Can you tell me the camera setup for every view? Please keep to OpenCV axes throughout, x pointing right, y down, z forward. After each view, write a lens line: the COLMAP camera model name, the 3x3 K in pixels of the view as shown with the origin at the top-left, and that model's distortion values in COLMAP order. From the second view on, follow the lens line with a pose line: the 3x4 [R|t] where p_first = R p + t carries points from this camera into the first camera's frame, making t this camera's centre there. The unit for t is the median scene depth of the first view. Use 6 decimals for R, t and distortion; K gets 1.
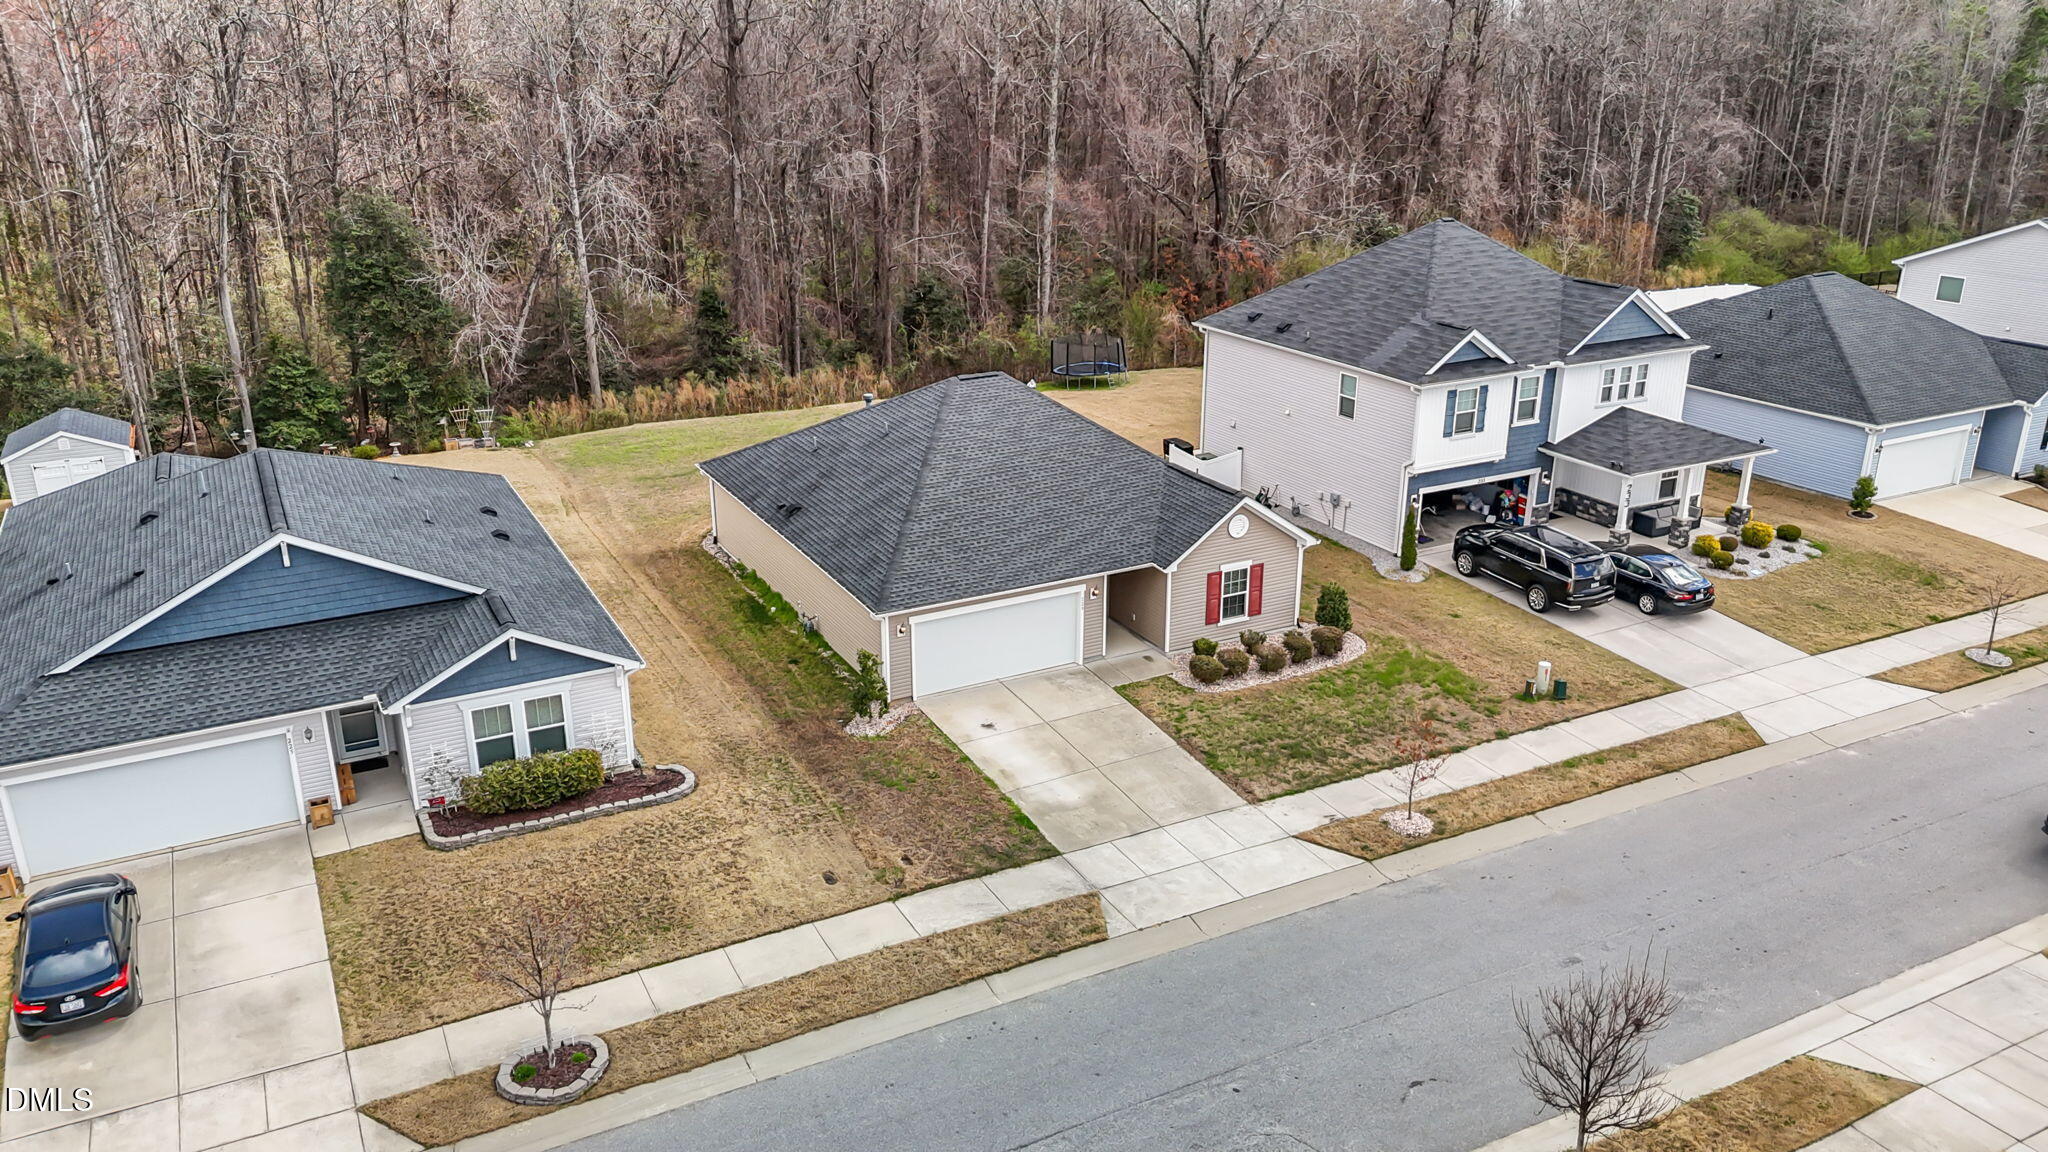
lens RADIAL K [[1510.7, 0, 1029.2], [0, 1510.7, 574.3], [0, 0, 1]] dist [0.053079, -0.036750]
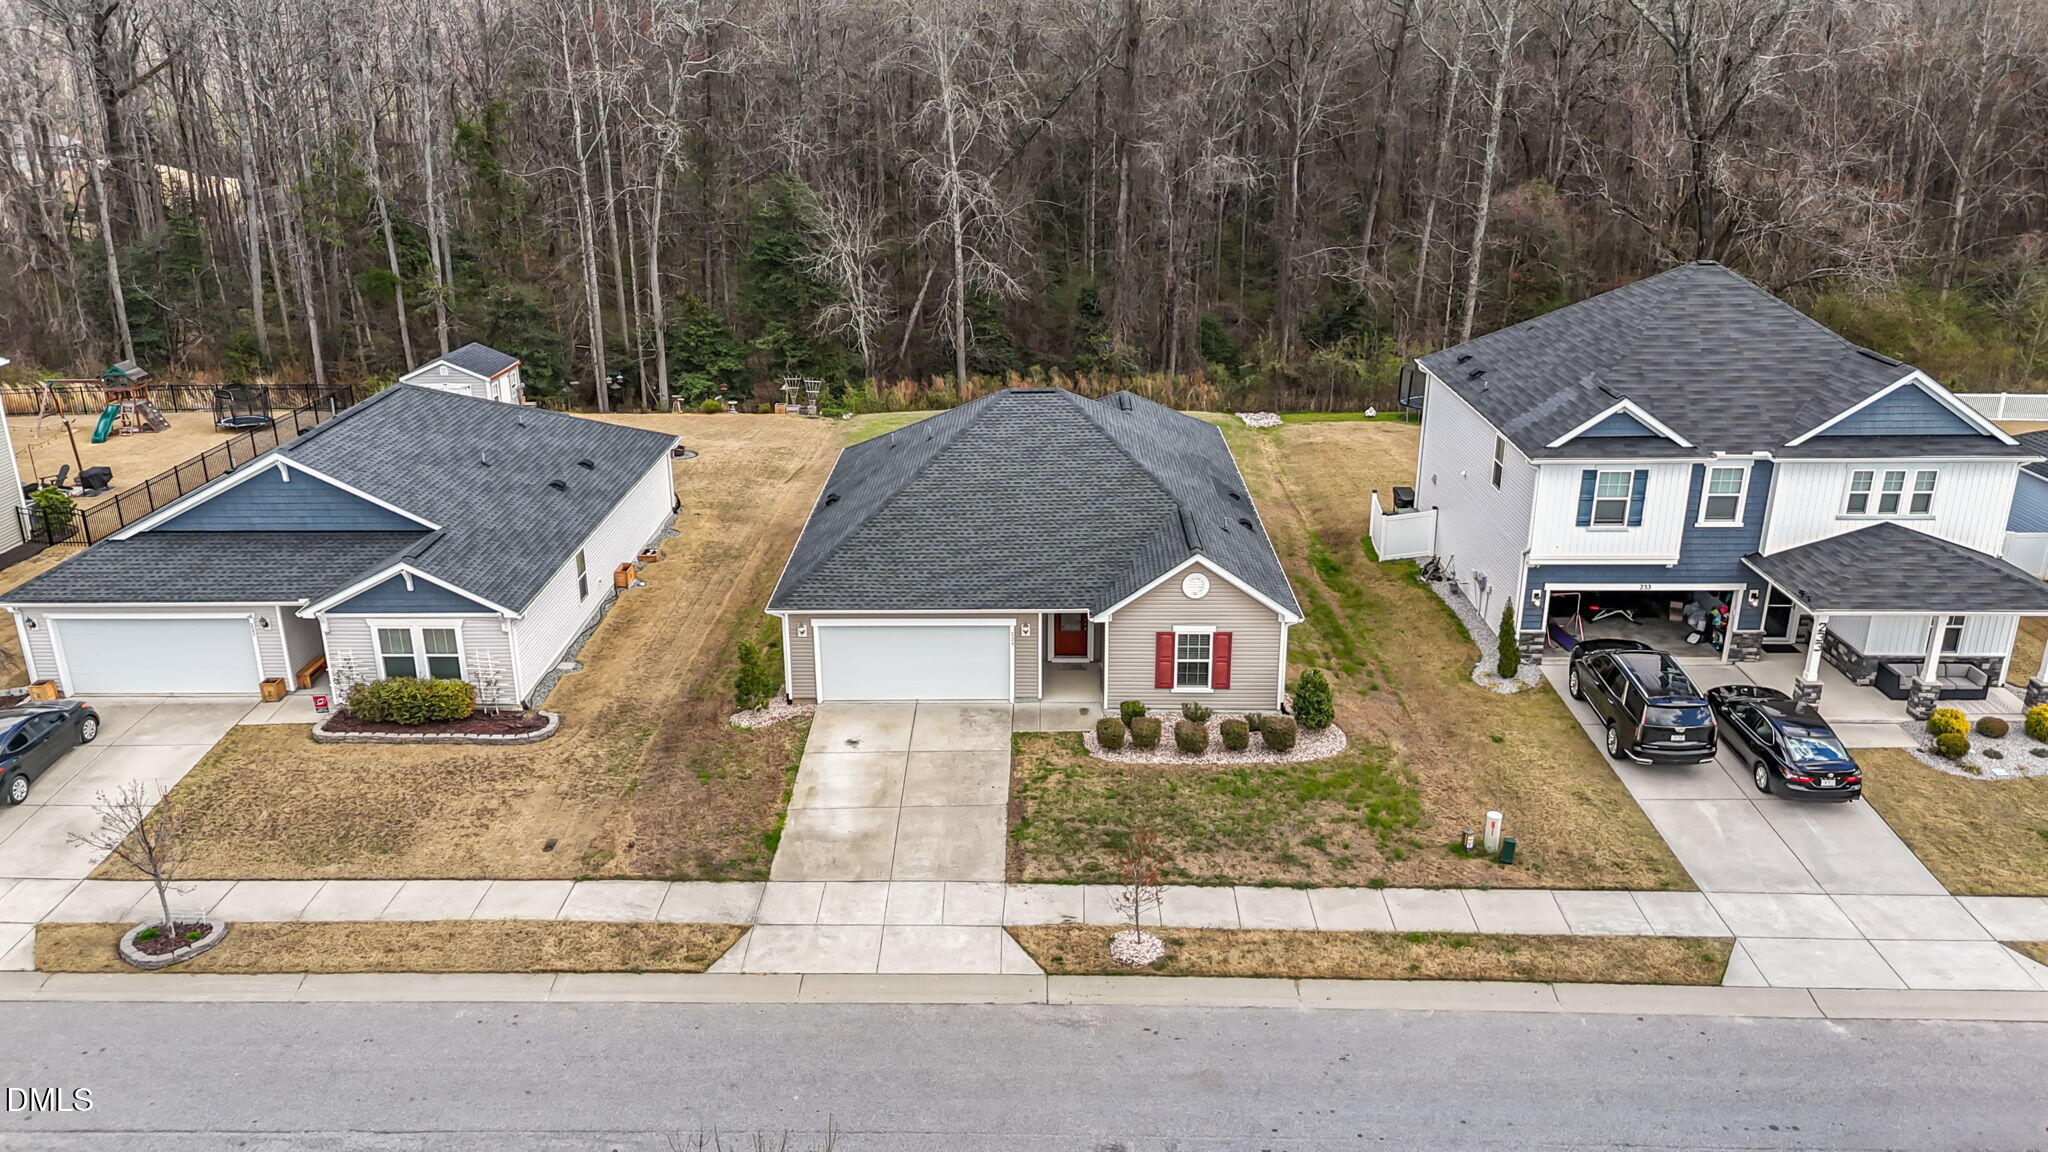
lens RADIAL K [[1510.7, 0, 1026.9], [0, 1510.7, 569.5], [0, 0, 1]] dist [0.053079, -0.036750]
pose [[0.878065, 0.158187, -0.451641, 0.455336], [-0.159513, 0.986560, 0.035423, -0.057425], [0.451174, 0.040939, 0.891496, 0.159491]]
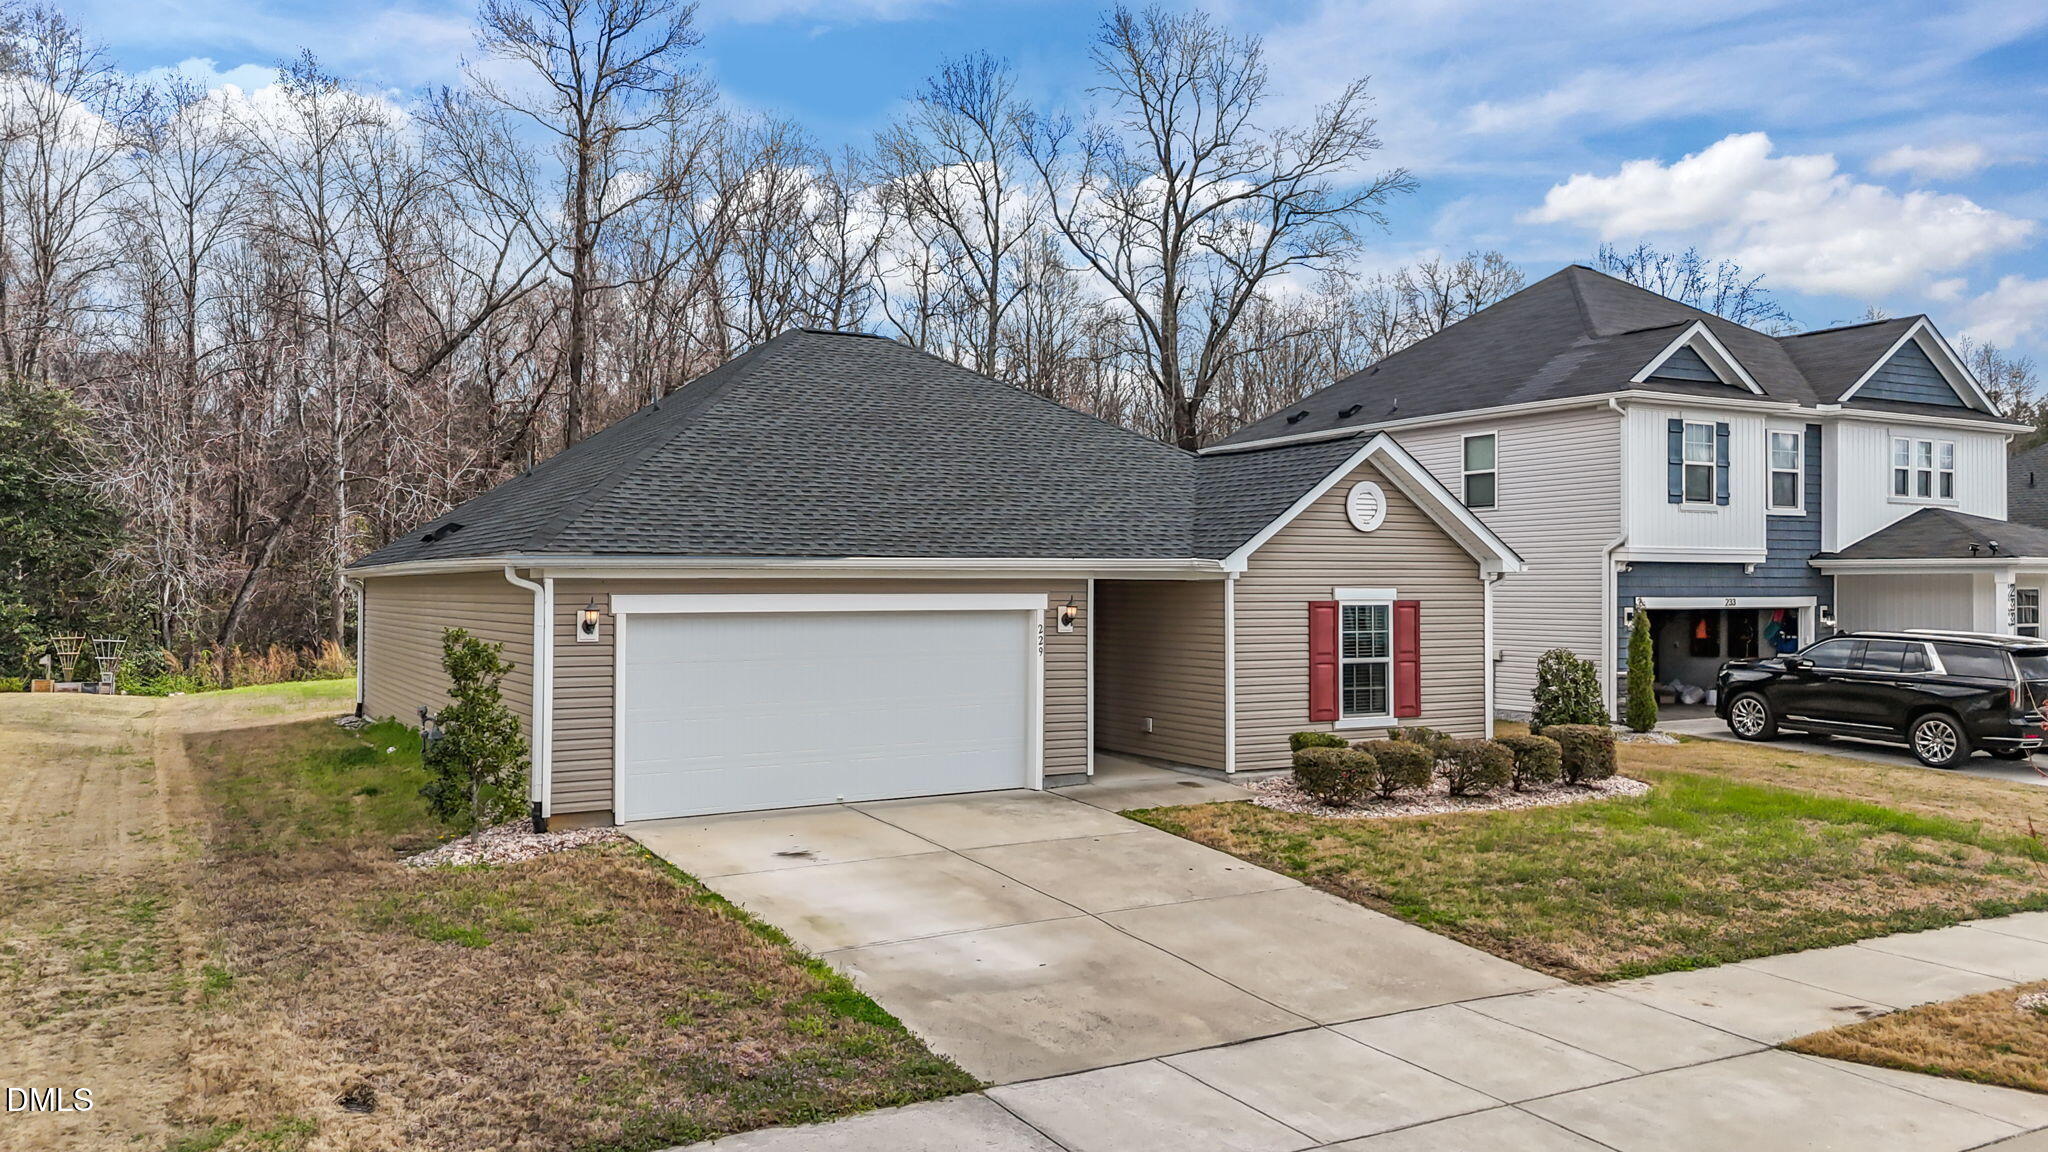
lens RADIAL K [[1510.7, 0, 1030.8], [0, 1510.7, 572.4], [0, 0, 1]] dist [0.053079, -0.036750]
pose [[0.999331, 0.000971, 0.036552, 0.016119], [0.011892, 0.936669, -0.350013, 0.153625], [-0.034577, 0.350213, 0.936032, 0.569670]]
